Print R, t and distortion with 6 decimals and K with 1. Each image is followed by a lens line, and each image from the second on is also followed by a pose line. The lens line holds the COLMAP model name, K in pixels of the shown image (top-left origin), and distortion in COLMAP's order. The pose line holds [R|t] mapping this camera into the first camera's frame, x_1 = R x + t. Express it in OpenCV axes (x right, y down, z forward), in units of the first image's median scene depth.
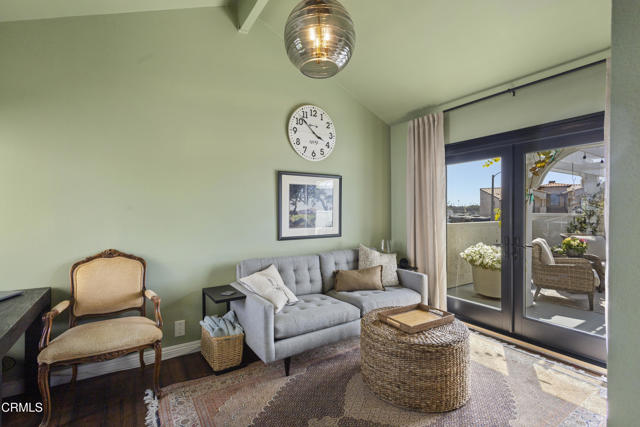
lens RADIAL K [[297.1, 0, 317.4], [0, 297.1, 215.8], [0, 0, 1]] dist [-0.000797, -0.000125]
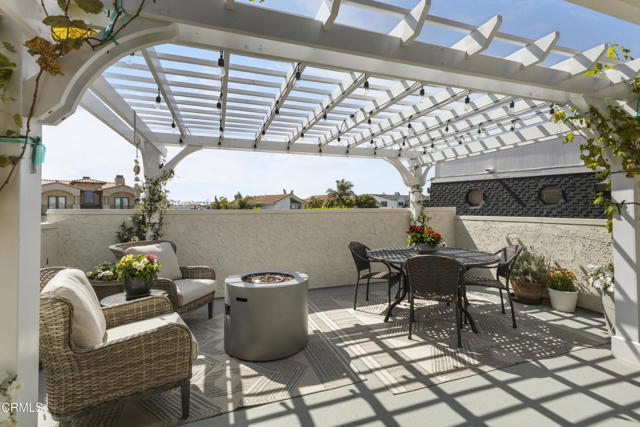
lens RADIAL K [[297.1, 0, 319.2], [0, 297.1, 212.5], [0, 0, 1]] dist [-0.000797, -0.000125]
pose [[0.234055, 0.001116, 0.972223, 0.383899], [0.003375, 0.999992, -0.001960, 0.003066], [-0.972217, 0.003740, 0.234050, 0.505172]]
